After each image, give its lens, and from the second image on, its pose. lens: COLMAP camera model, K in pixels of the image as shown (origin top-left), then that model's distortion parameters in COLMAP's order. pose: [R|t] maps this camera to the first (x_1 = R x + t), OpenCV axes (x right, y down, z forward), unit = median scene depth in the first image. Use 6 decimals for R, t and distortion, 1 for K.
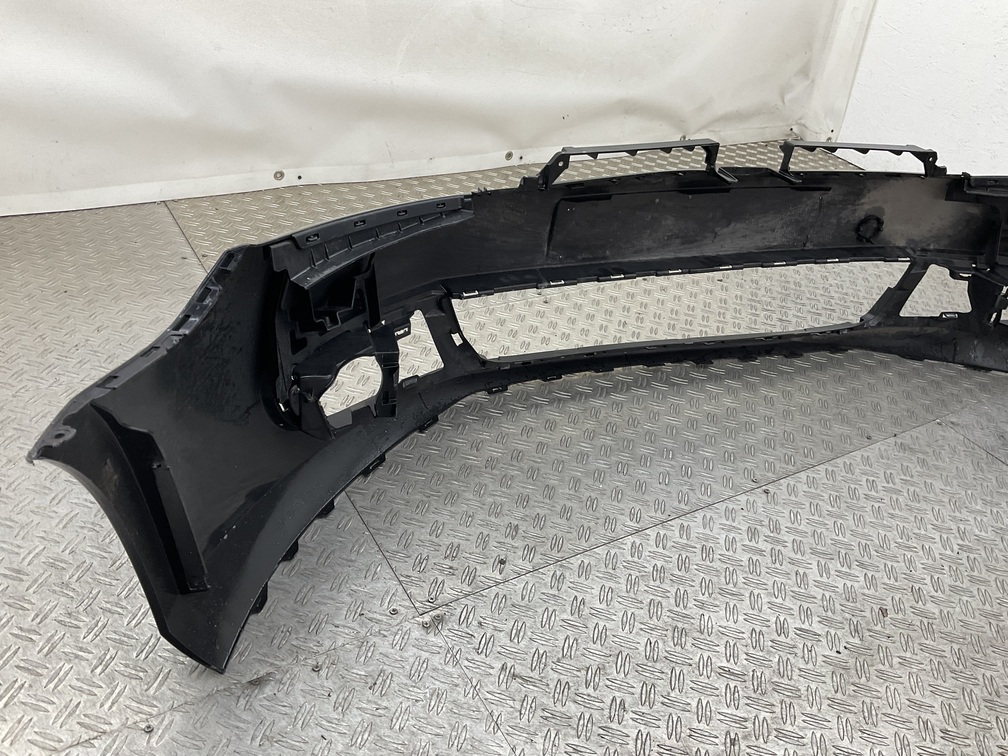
lens RADIAL K [[828.6, 0, 504.0], [0, 828.6, 378.0], [0, 0, 1]] dist [0.120172, -0.255850]
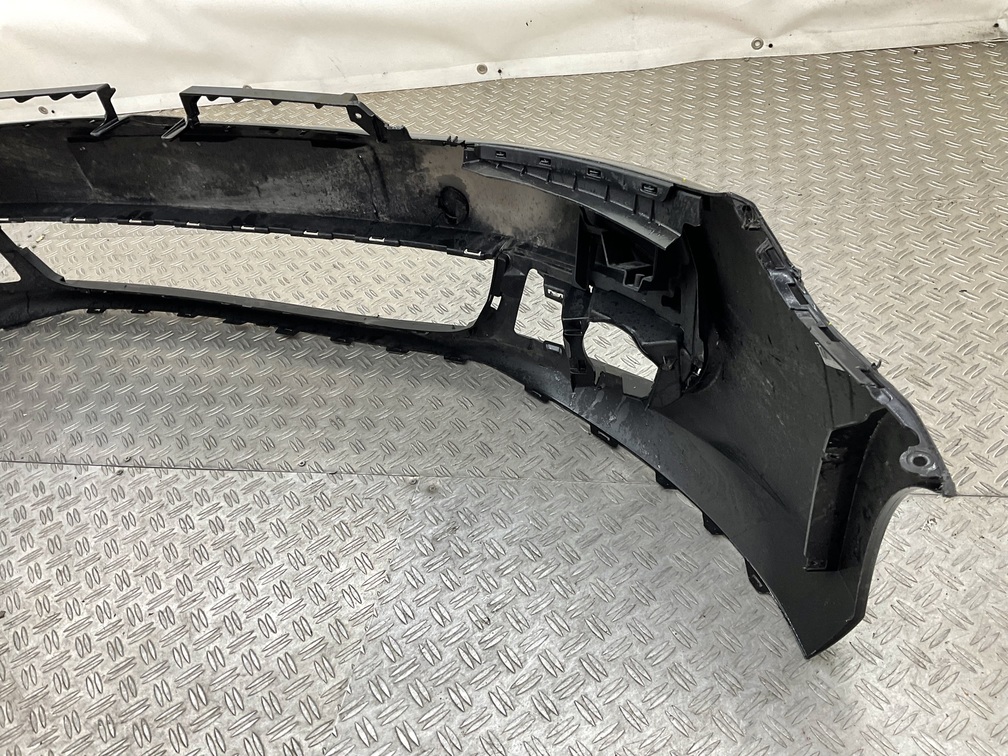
lens RADIAL K [[828.6, 0, 504.0], [0, 828.6, 378.0], [0, 0, 1]] dist [0.120172, -0.255850]
pose [[0.706960, 0.258840, -0.658187, 1.054129], [-0.165997, 0.965353, 0.201340, -0.199072], [0.687498, -0.033082, 0.725433, 0.536517]]
